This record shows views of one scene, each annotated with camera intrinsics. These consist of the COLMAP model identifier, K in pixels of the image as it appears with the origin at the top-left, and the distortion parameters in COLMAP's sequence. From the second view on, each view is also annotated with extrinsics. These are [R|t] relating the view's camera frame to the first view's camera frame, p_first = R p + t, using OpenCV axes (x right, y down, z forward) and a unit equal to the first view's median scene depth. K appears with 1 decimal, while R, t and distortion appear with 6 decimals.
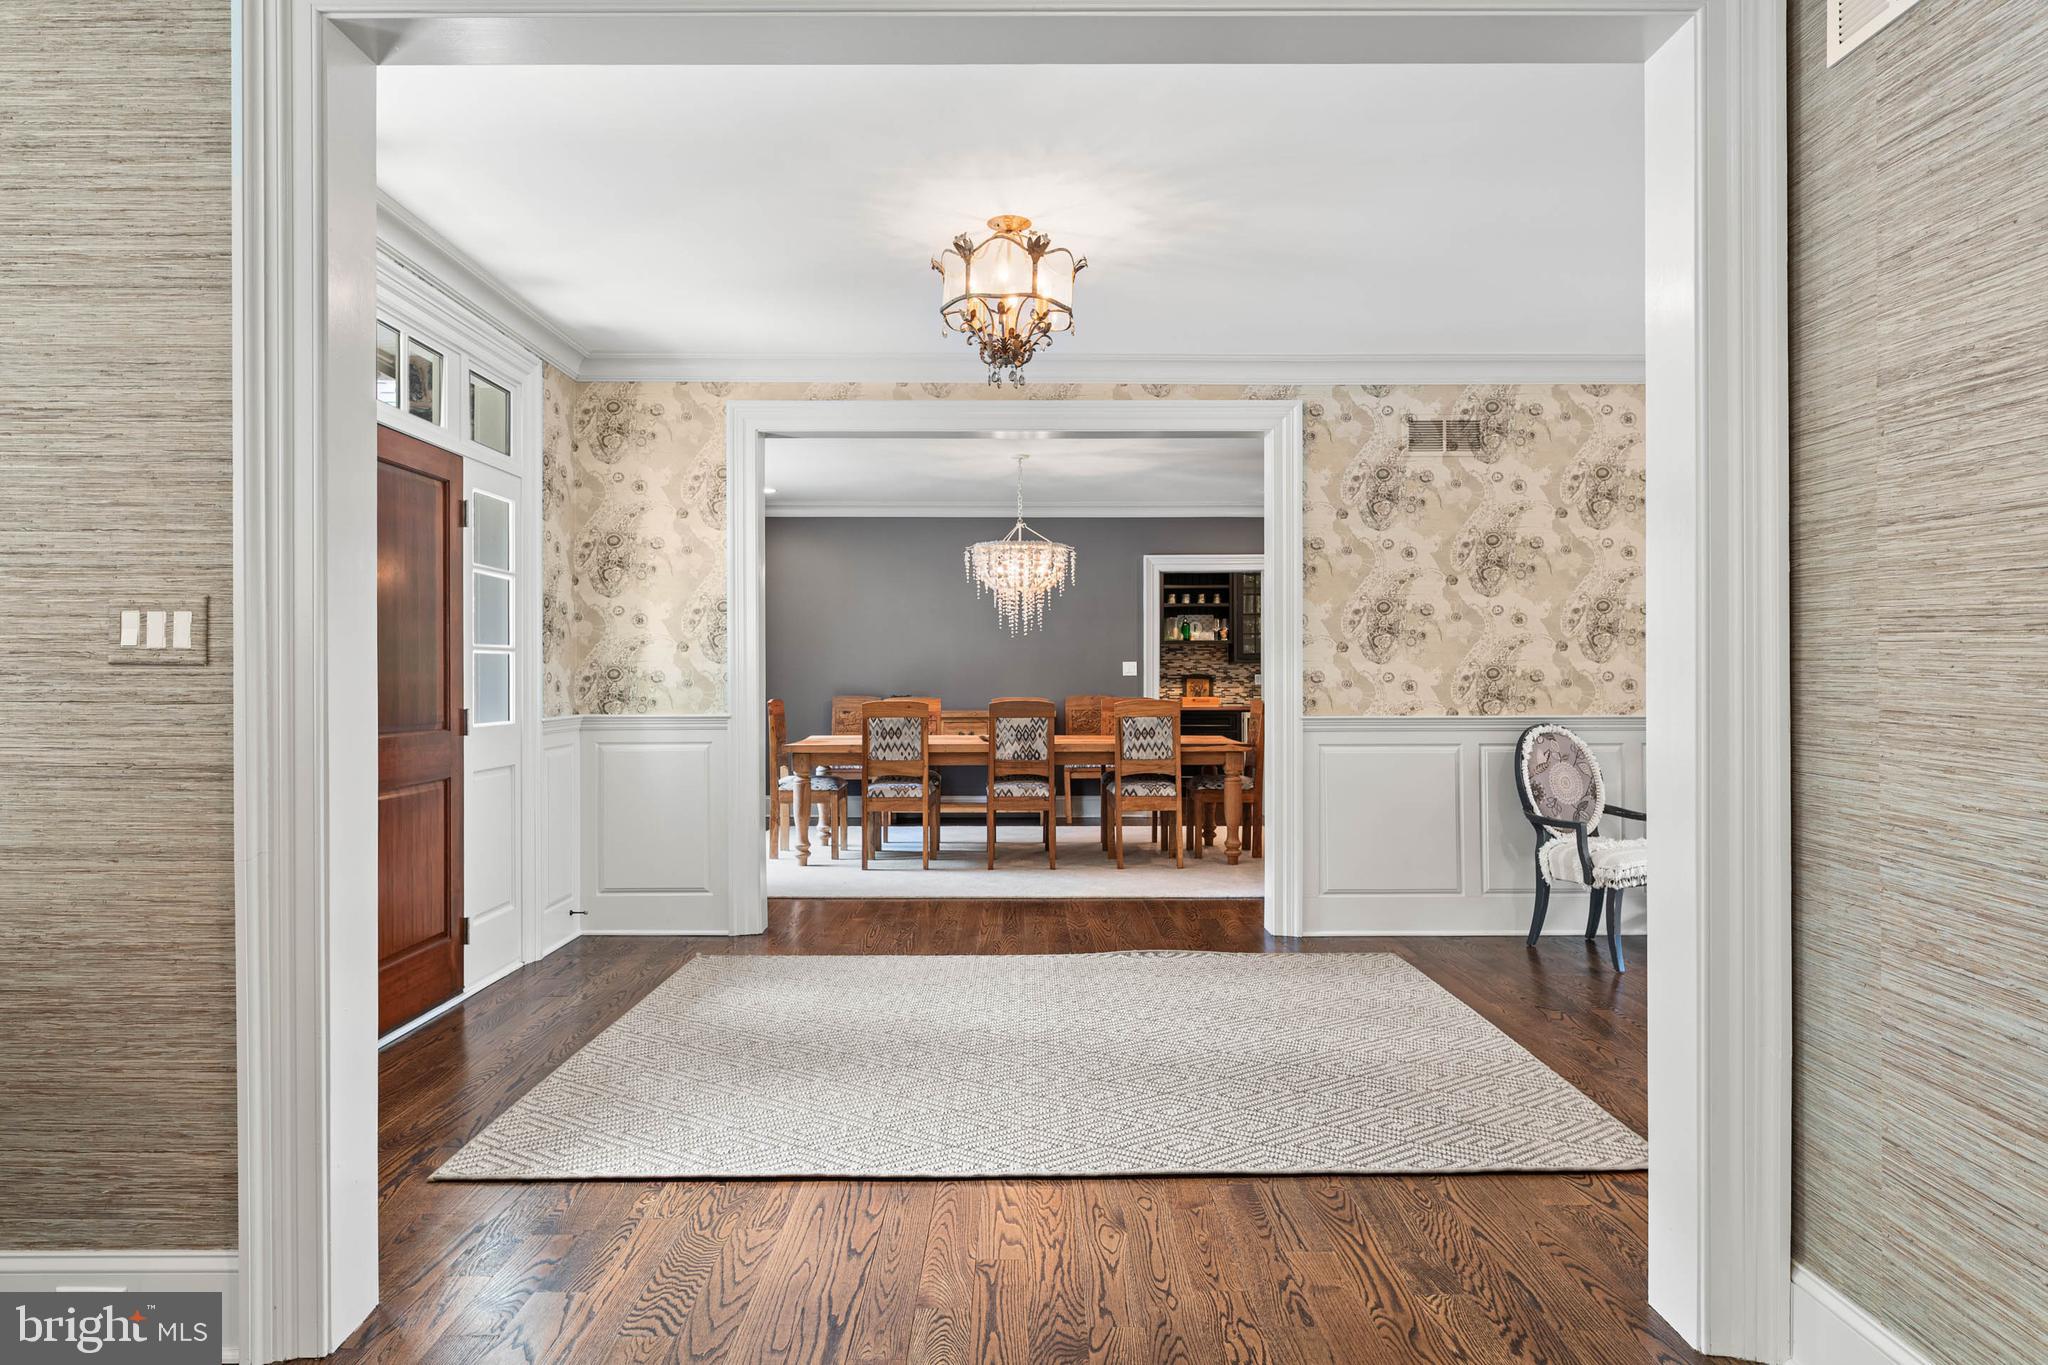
lens RADIAL K [[1180.7, 0, 1019.6], [0, 1180.7, 679.8], [0, 0, 1]] dist [-0.000244, -0.000771]
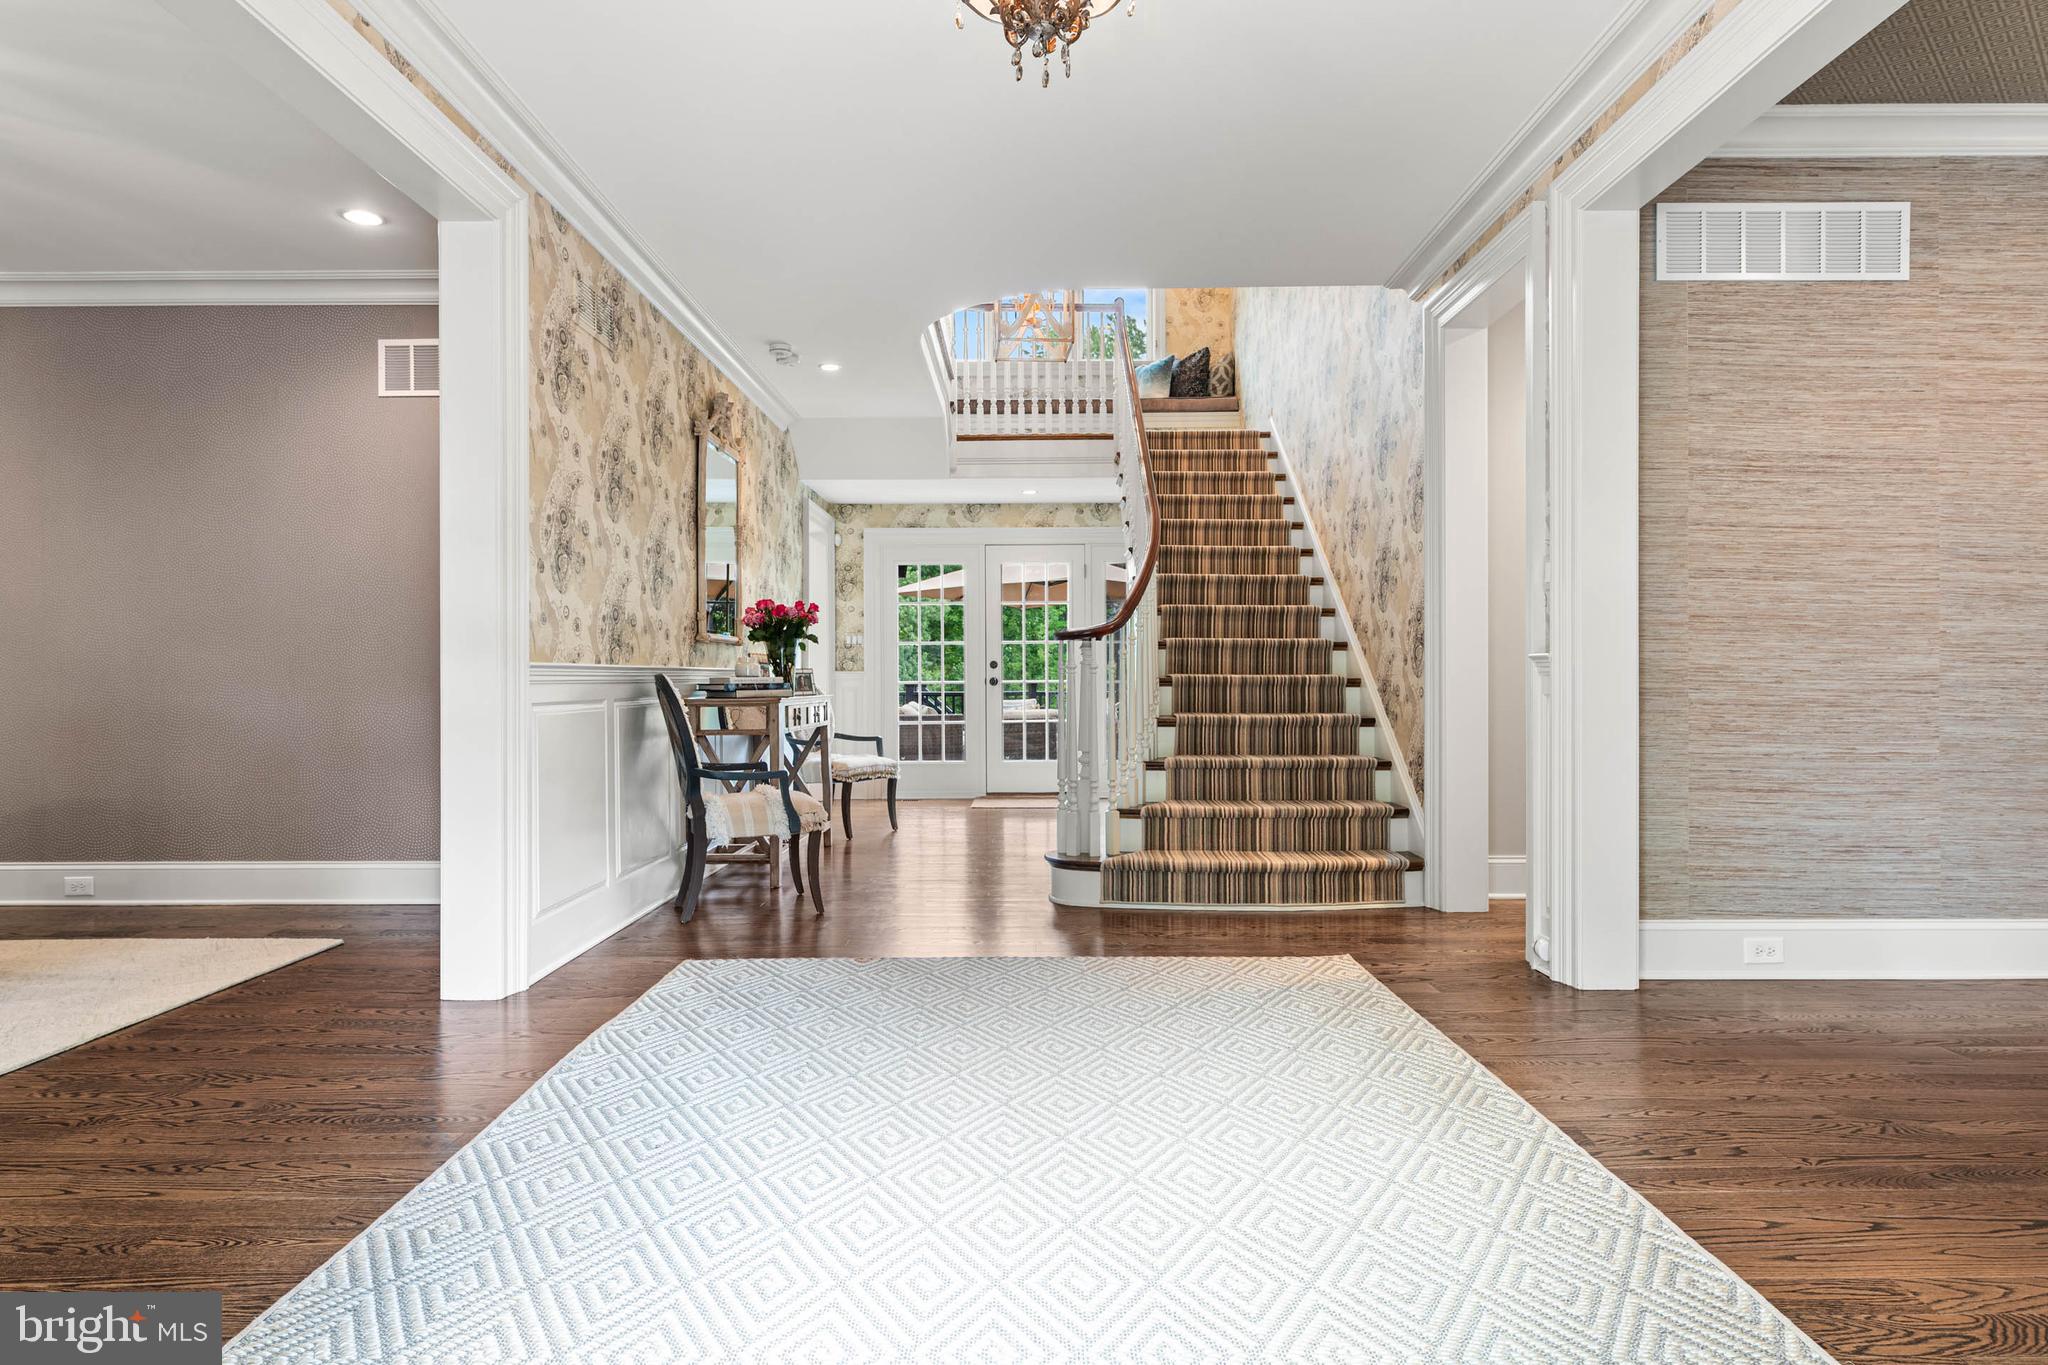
lens RADIAL K [[1180.7, 0, 1024.5], [0, 1180.7, 681.9], [0, 0, 1]] dist [-0.000244, -0.000771]
pose [[0.006726, -0.003391, 0.999972, -1.357891], [0.006223, 0.999975, 0.003349, 0.130528], [-0.999958, 0.006201, 0.006747, 2.218952]]
